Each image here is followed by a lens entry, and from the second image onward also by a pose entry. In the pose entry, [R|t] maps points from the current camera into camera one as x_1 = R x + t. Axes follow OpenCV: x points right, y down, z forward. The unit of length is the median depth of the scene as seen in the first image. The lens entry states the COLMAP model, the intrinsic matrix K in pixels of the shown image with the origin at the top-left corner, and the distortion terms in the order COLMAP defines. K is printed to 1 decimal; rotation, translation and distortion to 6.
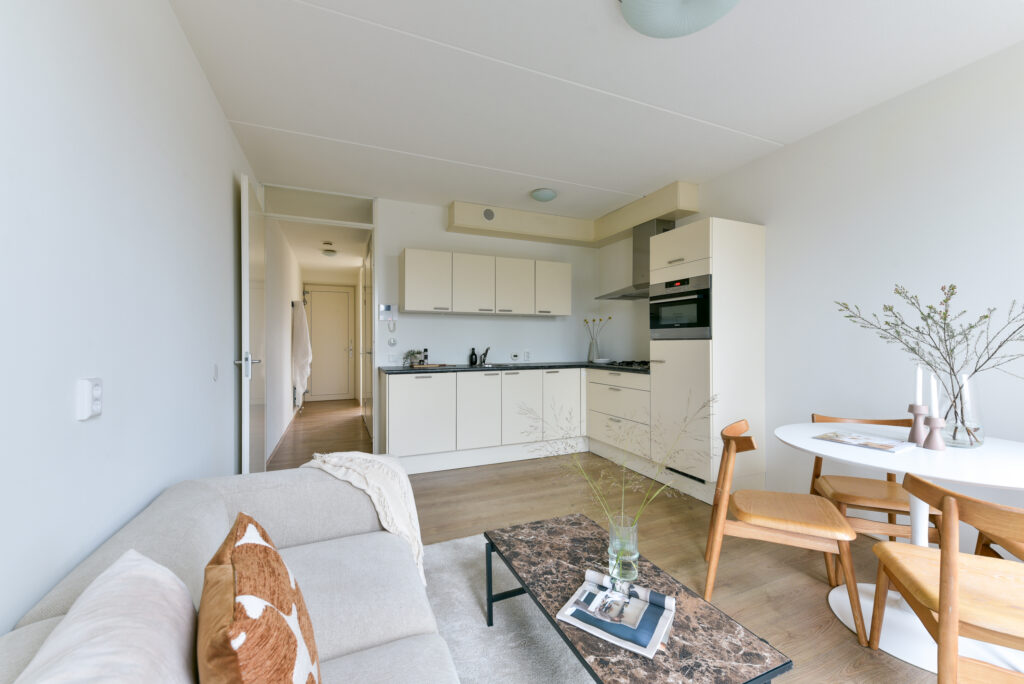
lens RADIAL K [[400.9, 0, 512.0], [0, 400.9, 342.0], [0, 0, 1]] dist [0.002087, 0.000150]
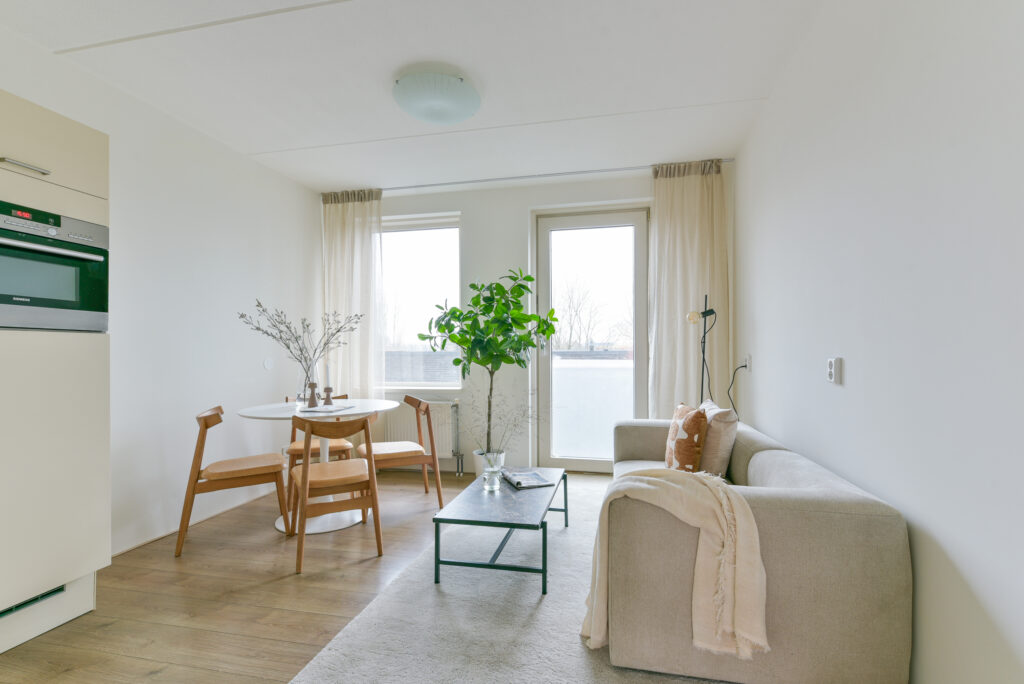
lens RADIAL K [[458.1, 0, 523.2], [0, 458.1, 350.8], [0, 0, 1]] dist [-0.000357, -0.000226]
pose [[-0.816754, 0.010086, 0.576898, -0.391234], [0.005578, 0.999939, -0.009585, 0.027712], [-0.576959, -0.004610, -0.816760, 1.095364]]
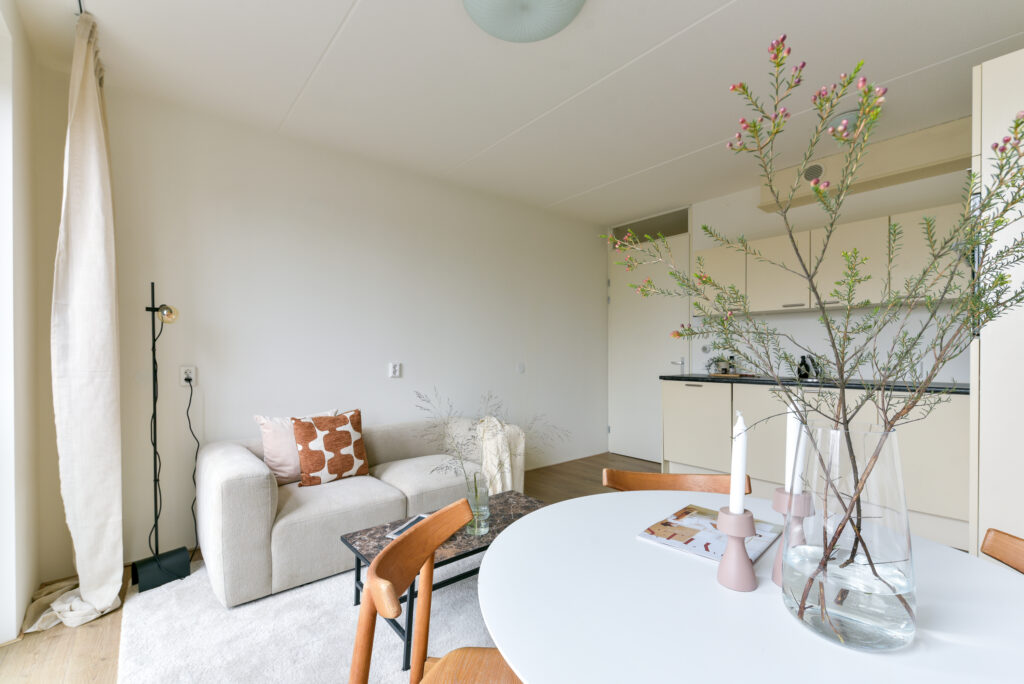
lens RADIAL K [[437.9, 0, 508.7], [0, 437.9, 353.8], [0, 0, 1]] dist [0.000235, -0.000268]
pose [[0.279644, 0.004416, -0.960094, 0.744566], [0.004378, 0.999973, 0.005874, 0.004894], [0.960094, -0.005846, 0.279617, 0.325261]]
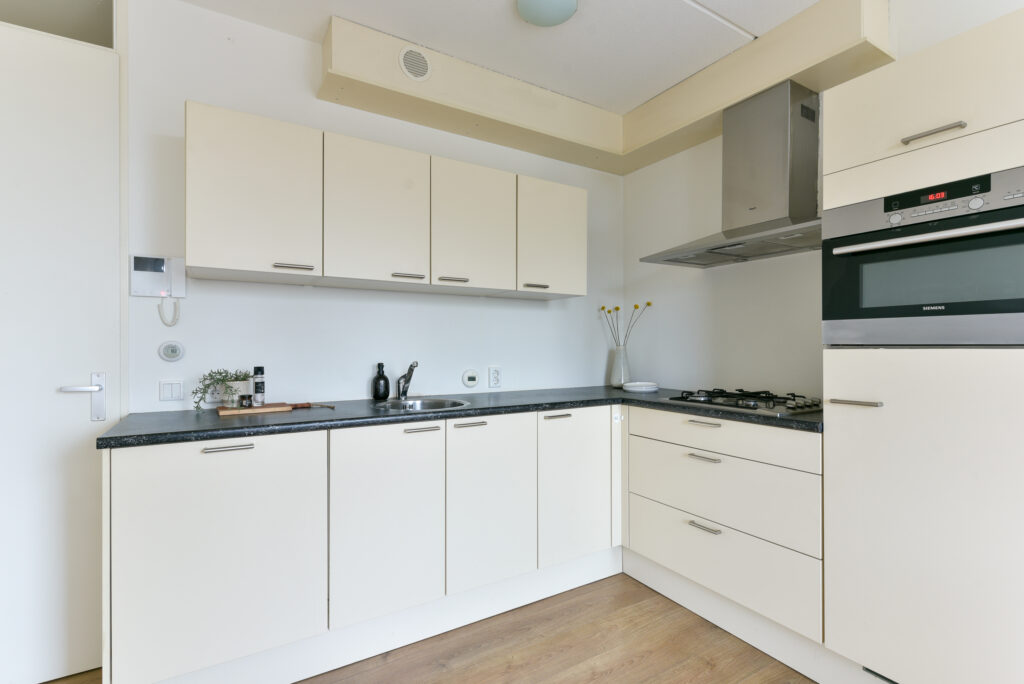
lens RADIAL K [[479.2, 0, 512.3], [0, 479.2, 345.9], [0, 0, 1]] dist [0.008133, -0.000104]
pose [[0.990426, 0.001300, 0.138036, -0.033143], [-0.001393, 0.999999, 0.000571, -0.007066], [-0.138035, -0.000758, 0.990427, 0.611218]]
